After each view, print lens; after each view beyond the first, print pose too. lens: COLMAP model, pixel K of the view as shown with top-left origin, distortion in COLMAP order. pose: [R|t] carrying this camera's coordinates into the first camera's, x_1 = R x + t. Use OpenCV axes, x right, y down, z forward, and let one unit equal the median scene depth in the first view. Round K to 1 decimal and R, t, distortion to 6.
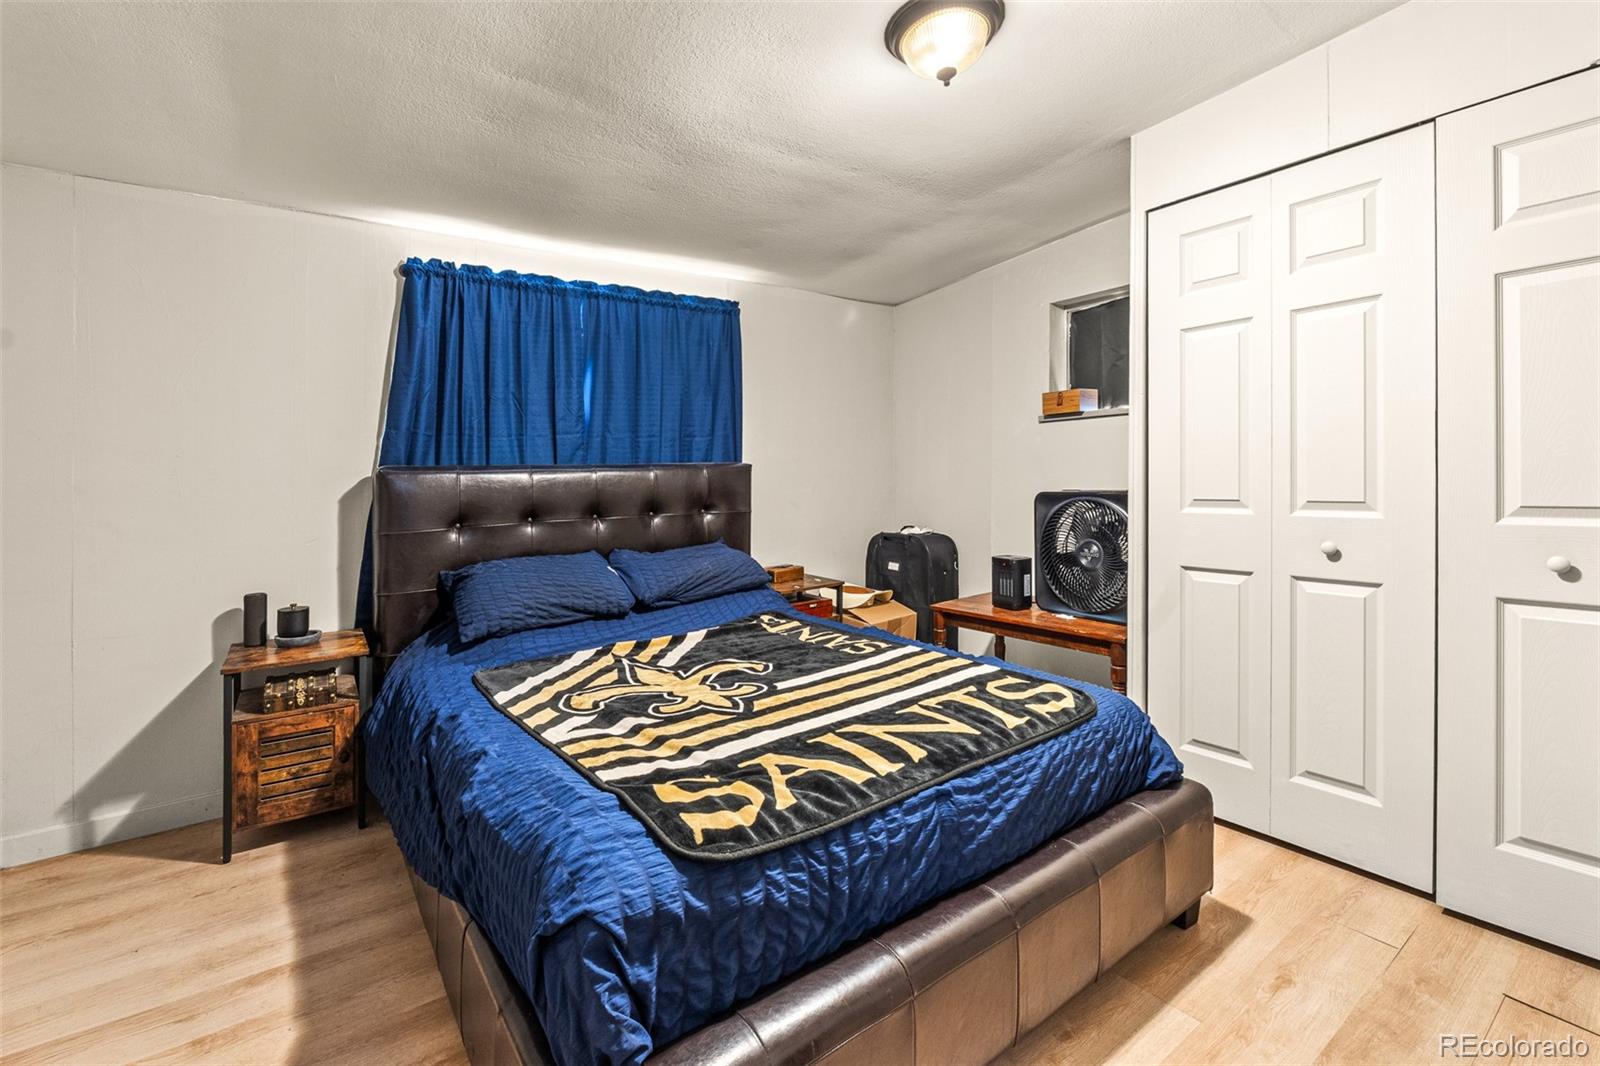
lens RADIAL K [[702.5, 0, 806.0], [0, 702.5, 475.1], [0, 0, 1]] dist [-0.003186, -0.000179]
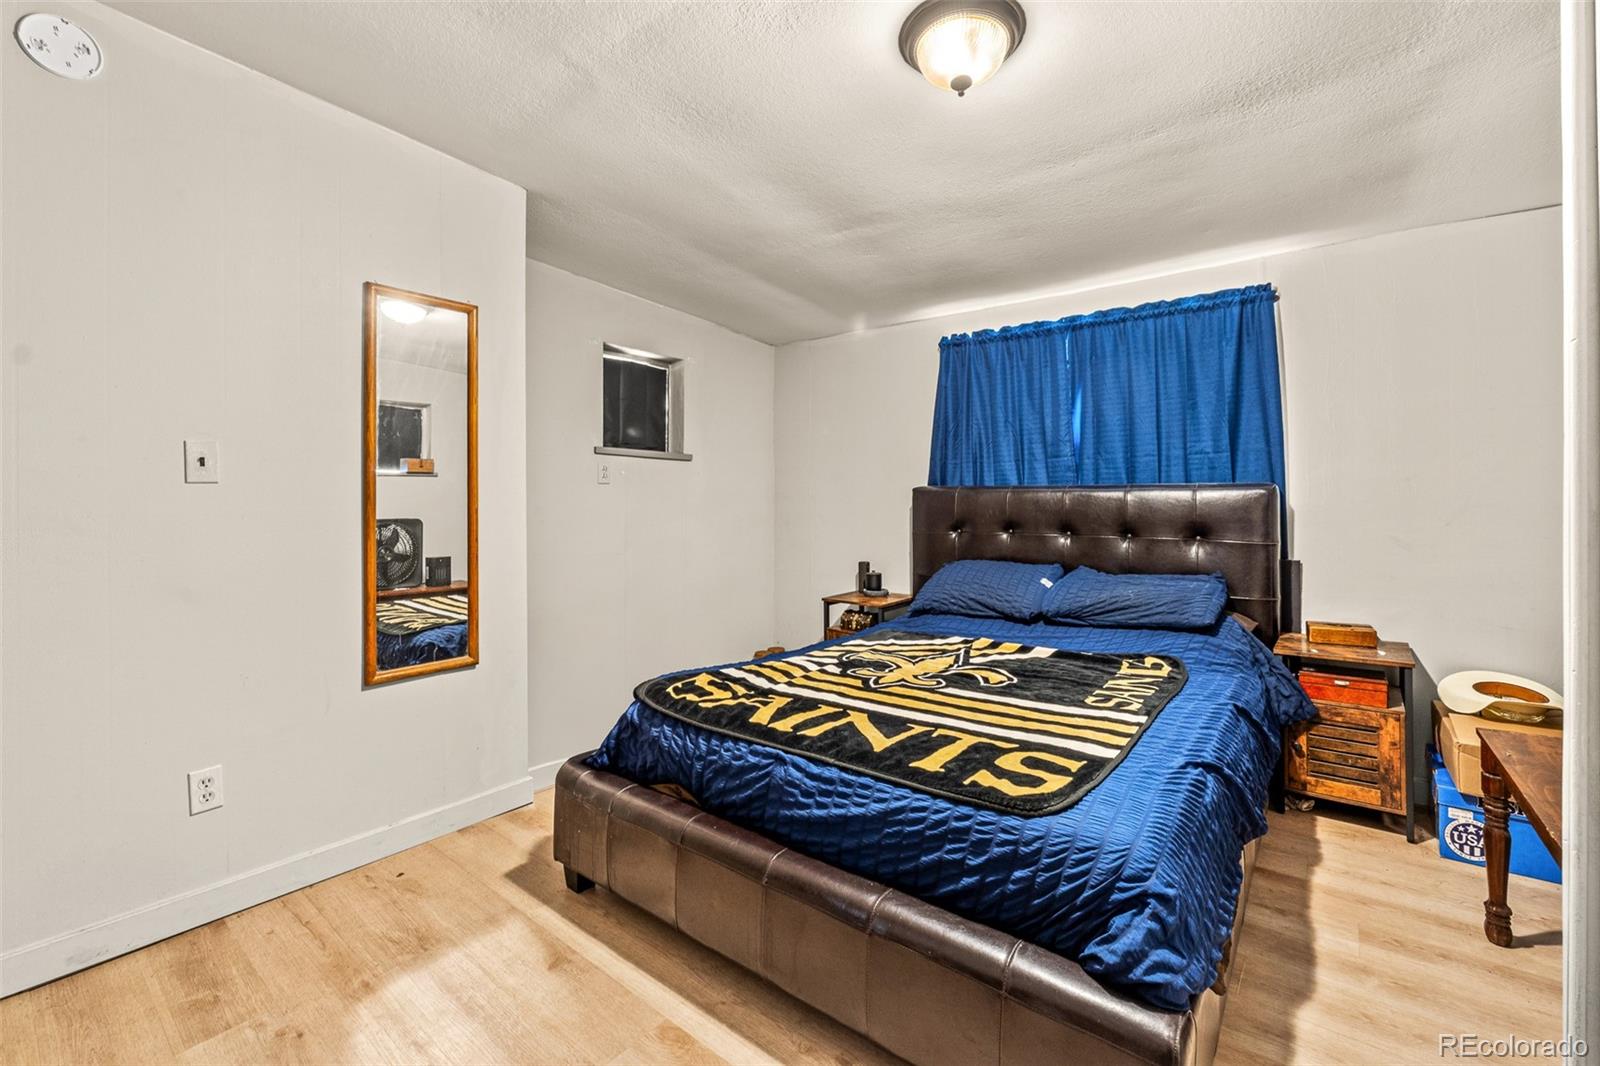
lens RADIAL K [[692.3, 0, 795.0], [0, 692.3, 488.1], [0, 0, 1]] dist [-0.004434, -0.000347]
pose [[0.261519, 0.007711, -0.965167, 0.725254], [-0.009949, 0.999936, 0.005293, -0.014450], [0.965147, 0.008219, 0.261580, 0.372196]]
